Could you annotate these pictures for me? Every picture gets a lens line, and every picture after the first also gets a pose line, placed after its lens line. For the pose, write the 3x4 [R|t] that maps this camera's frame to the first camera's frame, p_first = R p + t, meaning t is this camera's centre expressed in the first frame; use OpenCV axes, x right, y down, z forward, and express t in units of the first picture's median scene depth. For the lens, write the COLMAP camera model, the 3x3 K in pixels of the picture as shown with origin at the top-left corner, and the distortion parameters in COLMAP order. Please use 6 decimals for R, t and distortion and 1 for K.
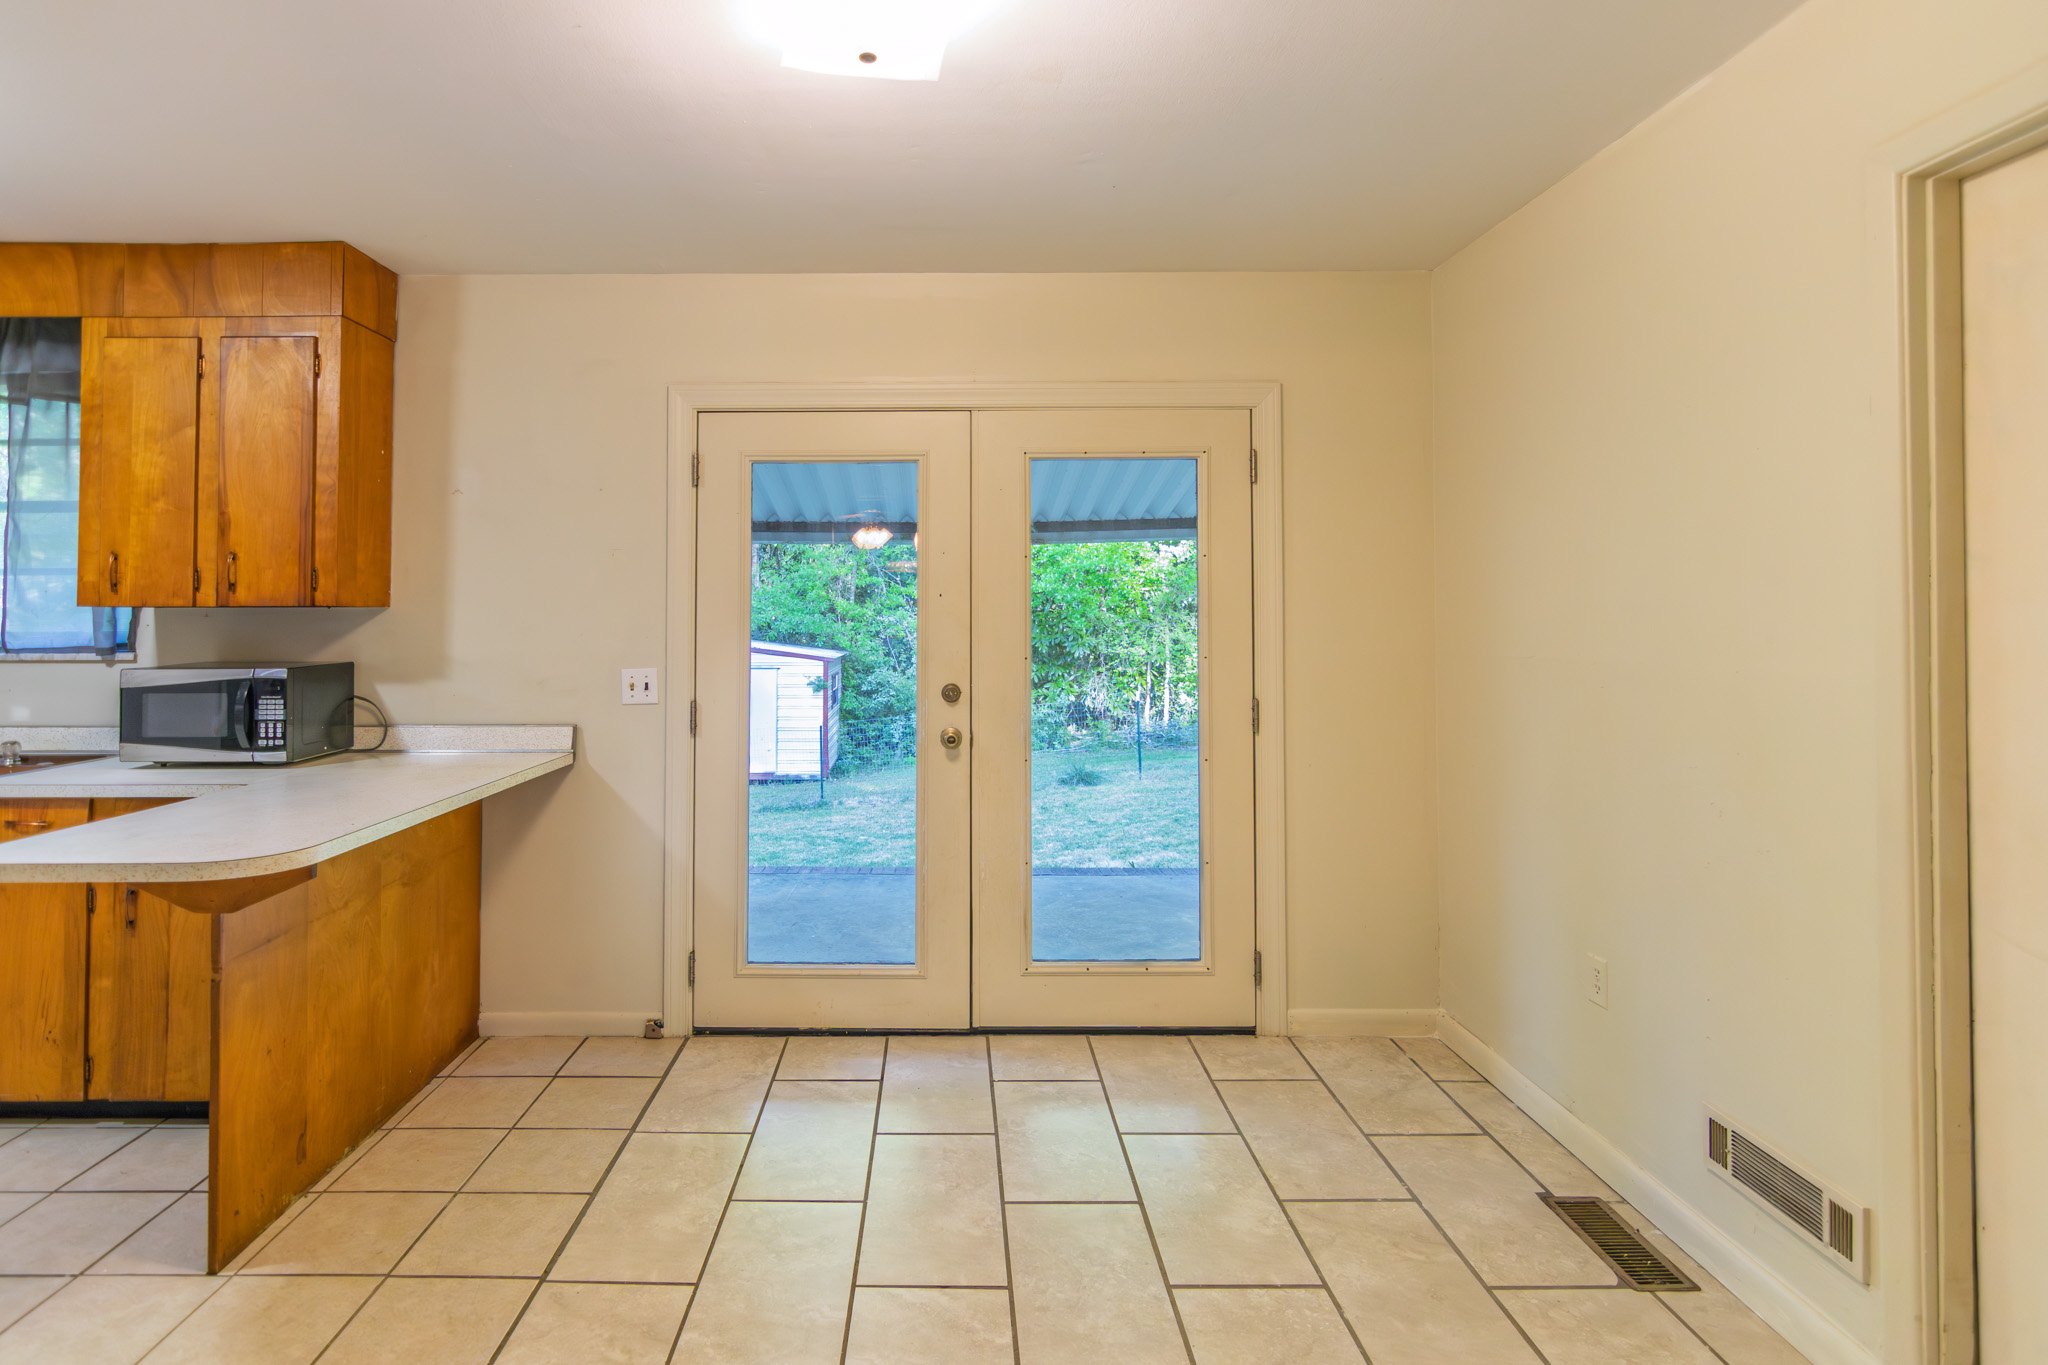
lens RADIAL K [[1072.0, 0, 945.4], [0, 1072.0, 593.8], [0, 0, 1]] dist [-0.002686, 0.000959]
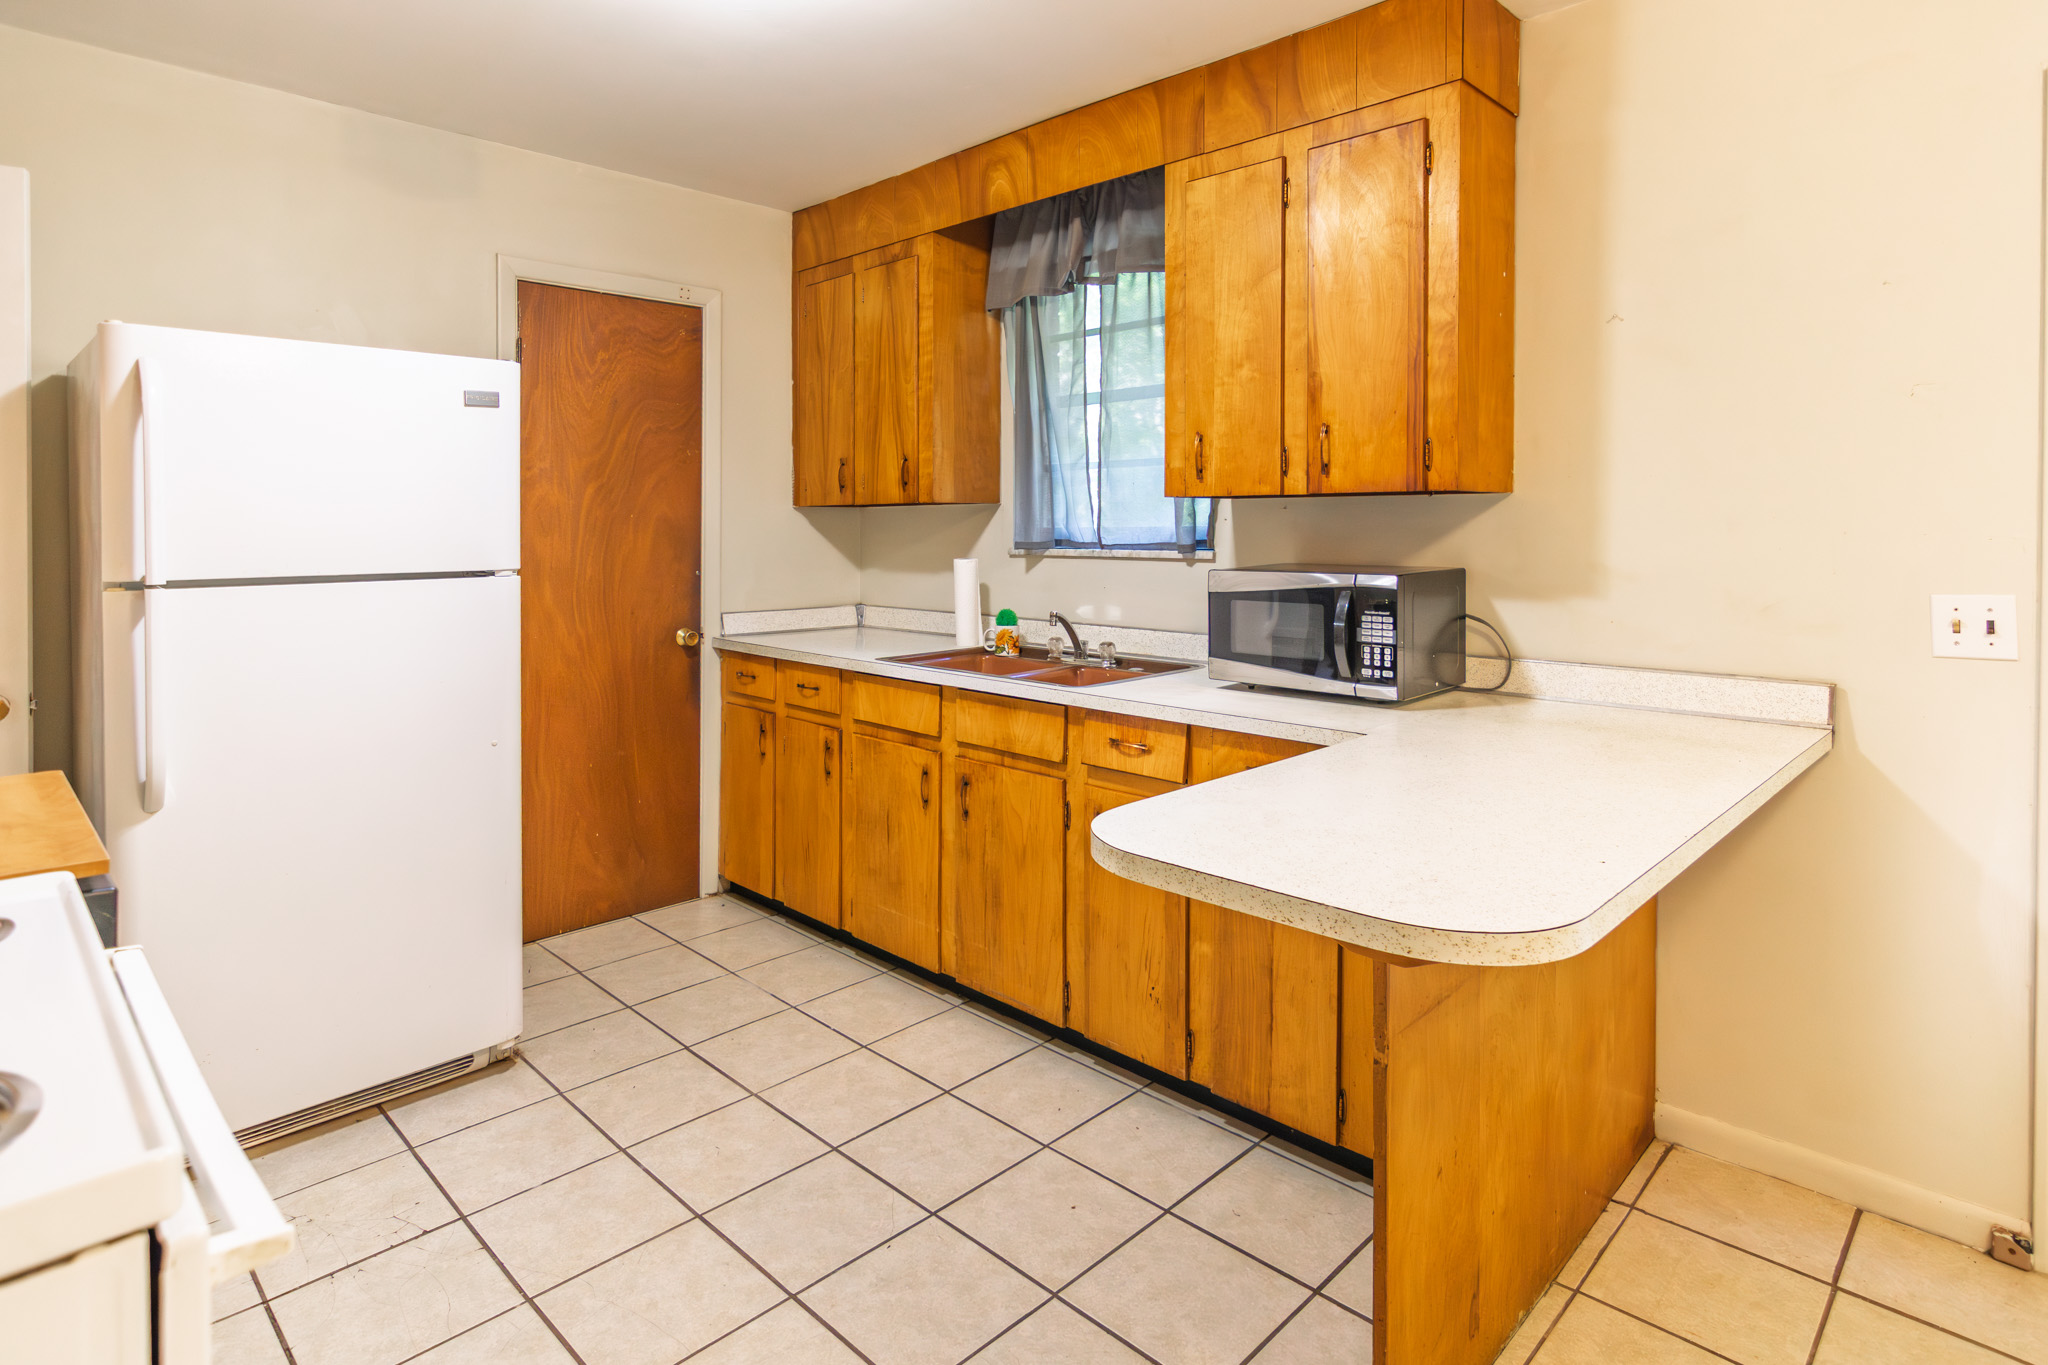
lens RADIAL K [[1108.0, 0, 1016.1], [0, 1108.0, 536.0], [0, 0, 1]] dist [0.000322, 0.000833]
pose [[0.710878, 0.007619, -0.703274, -0.256549], [0.016659, 0.999478, 0.027667, 0.016513], [0.703118, -0.031384, 0.710380, 0.265308]]
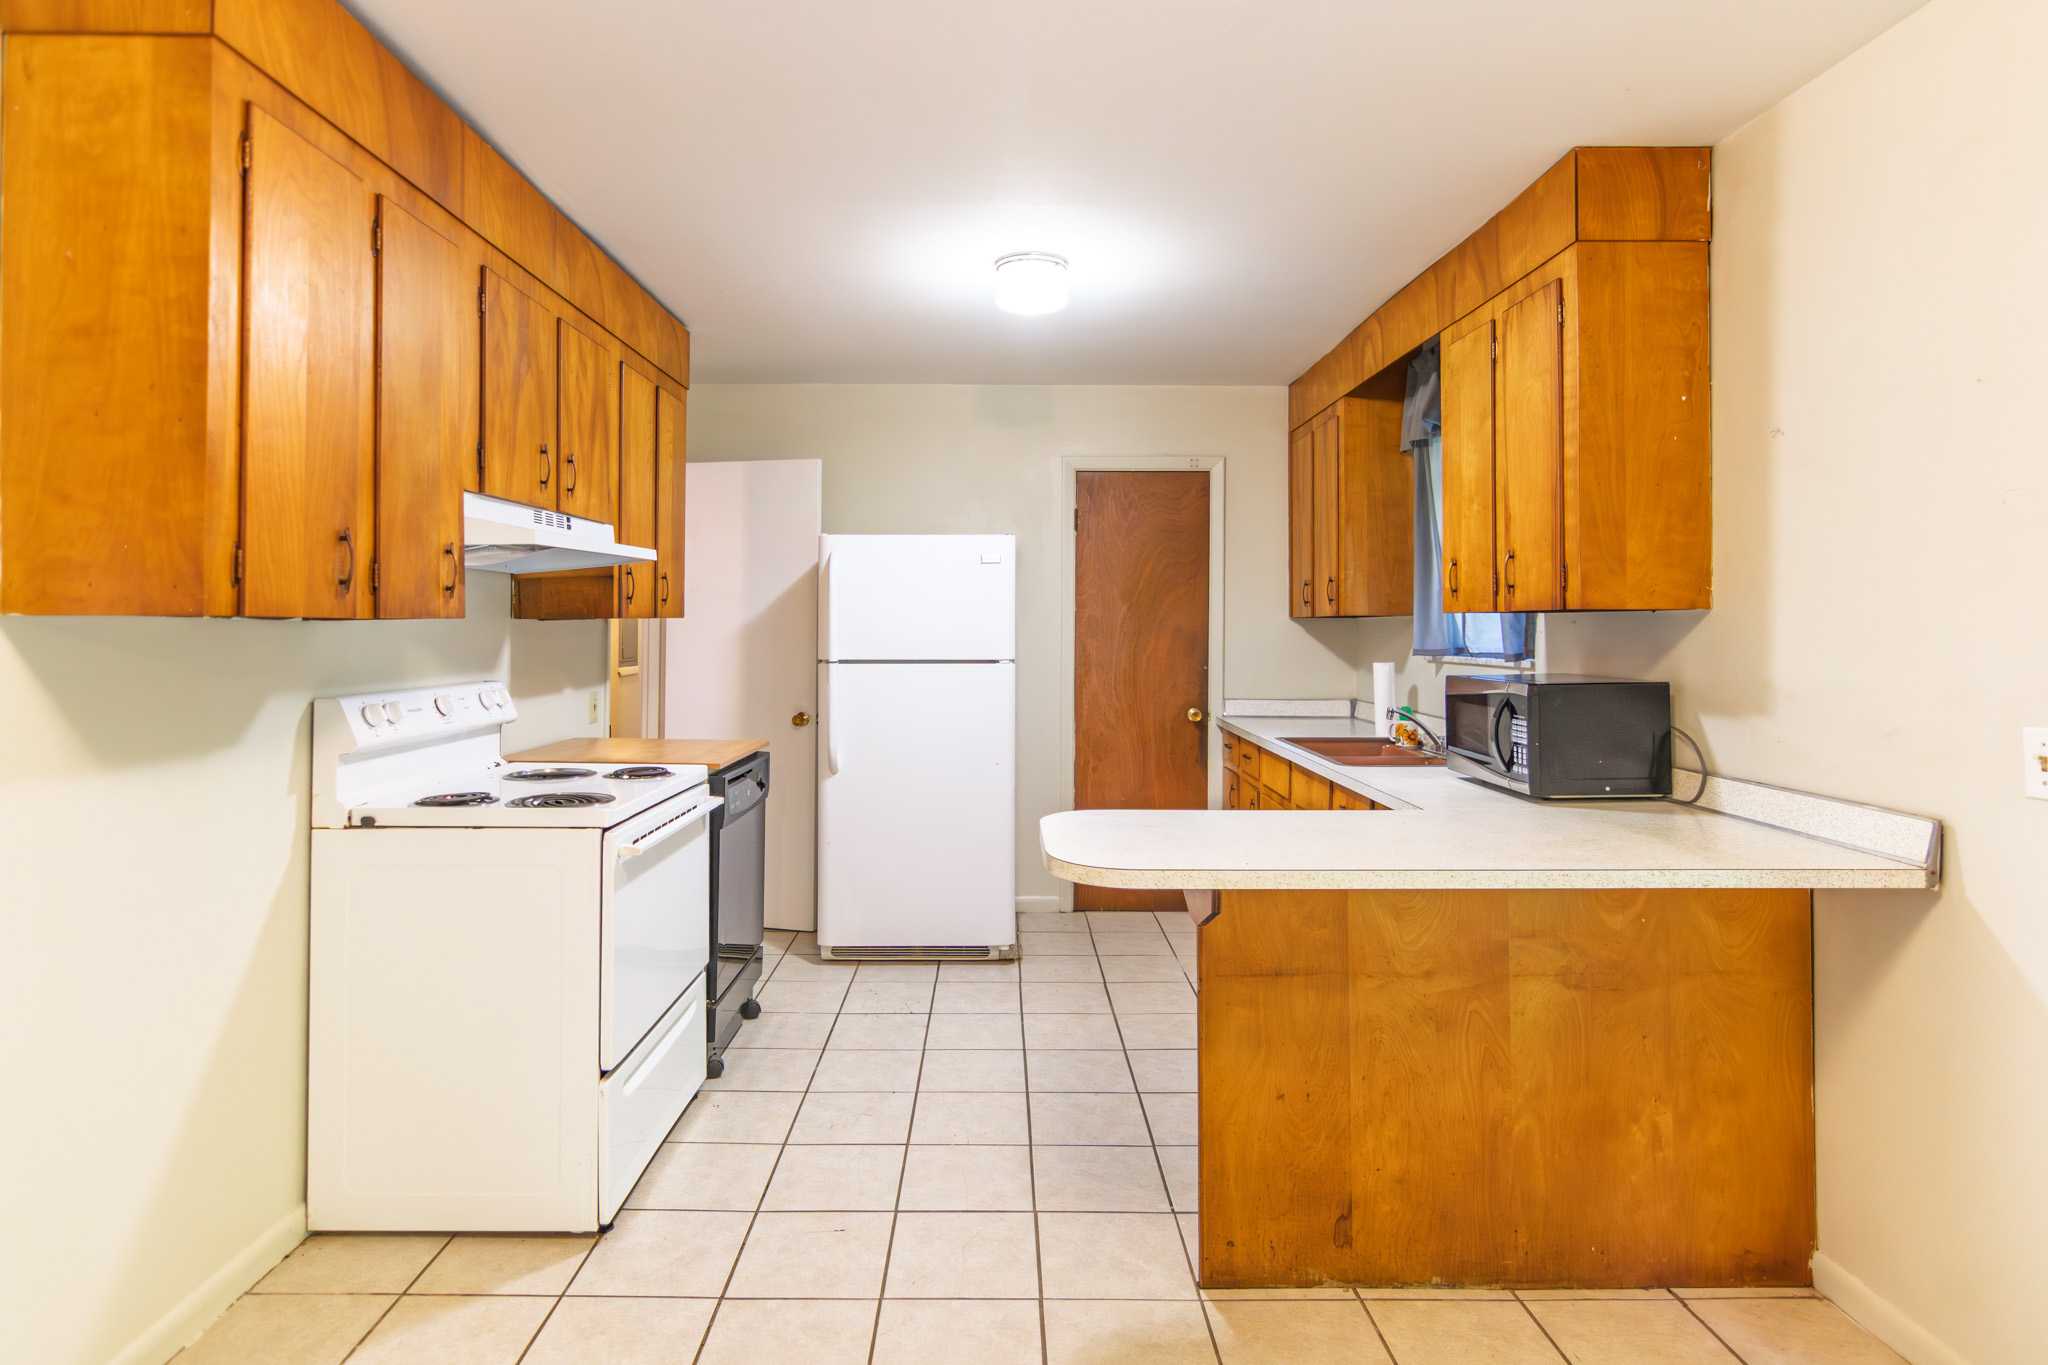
lens RADIAL K [[1079.4, 0, 1002.7], [0, 1079.4, 603.2], [0, 0, 1]] dist [-0.002270, 0.000204]
pose [[0.013069, -0.018953, -0.999735, 0.220532], [0.019887, 0.999628, -0.018691, 0.013371], [0.999717, -0.019638, 0.013441, 0.561945]]
